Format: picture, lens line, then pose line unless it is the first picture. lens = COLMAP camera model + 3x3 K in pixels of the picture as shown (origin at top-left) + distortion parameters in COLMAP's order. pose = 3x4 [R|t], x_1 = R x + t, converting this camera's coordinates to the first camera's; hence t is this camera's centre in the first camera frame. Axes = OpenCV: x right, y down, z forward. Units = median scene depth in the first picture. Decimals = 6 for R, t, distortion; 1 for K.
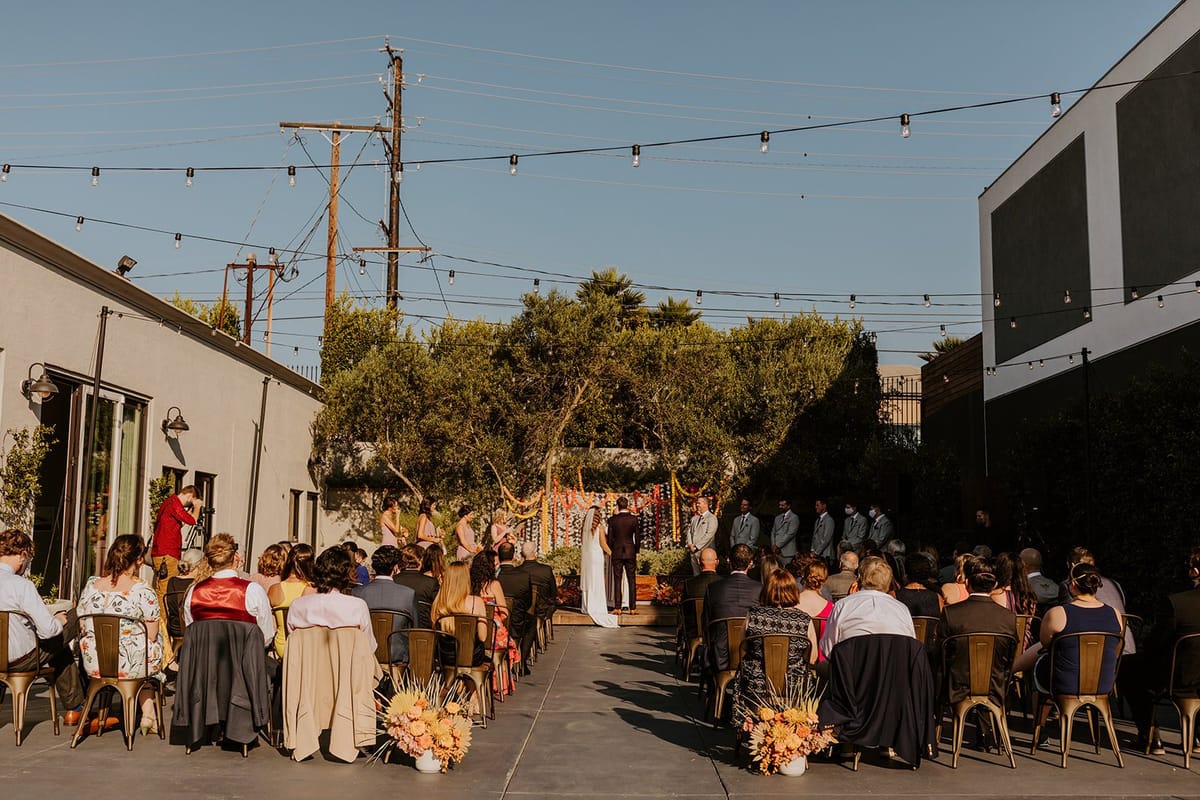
lens RADIAL K [[1082.3, 0, 580.0], [0, 1082.3, 399.1], [0, 0, 1]] dist [0.021043, -0.000703]
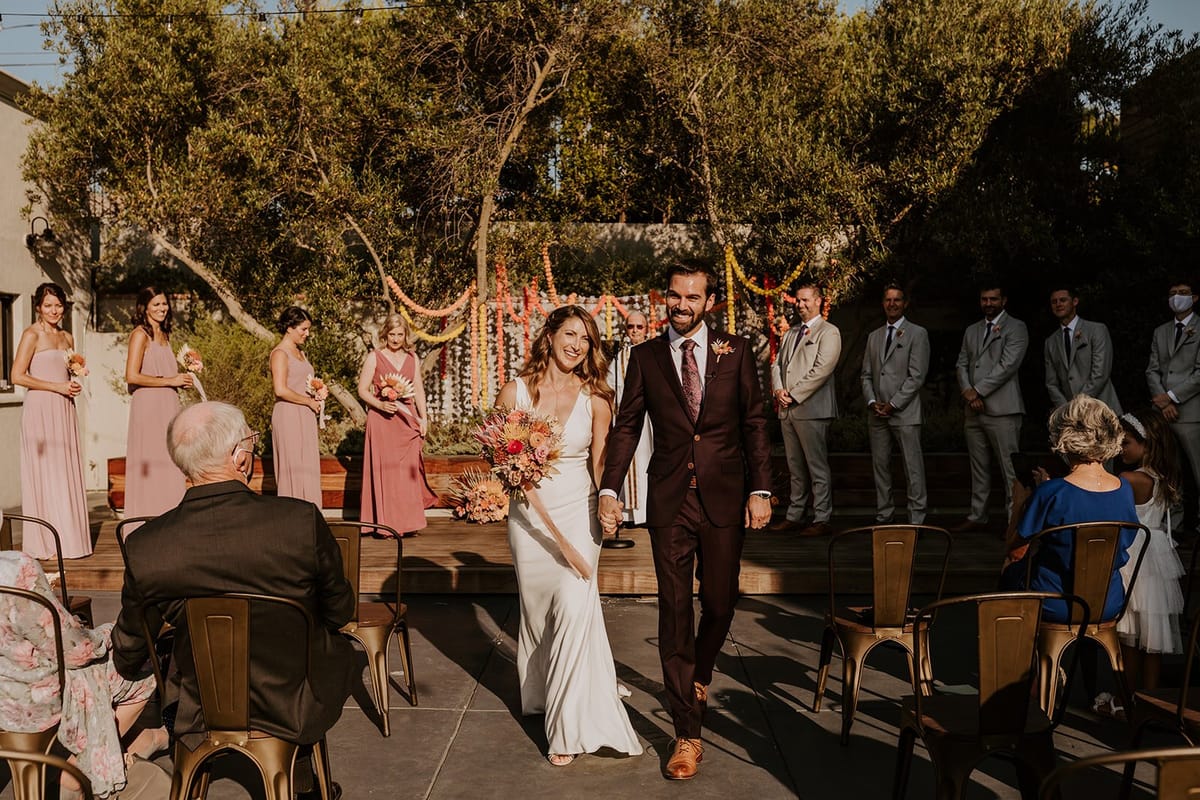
lens RADIAL K [[1082.3, 0, 580.0], [0, 1082.3, 399.1], [0, 0, 1]] dist [0.021043, -0.000703]
pose [[0.999943, -0.009394, -0.005141, 0.018607], [0.010047, 0.989152, 0.146554, 0.063350], [0.003709, -0.146597, 0.989189, 0.494871]]
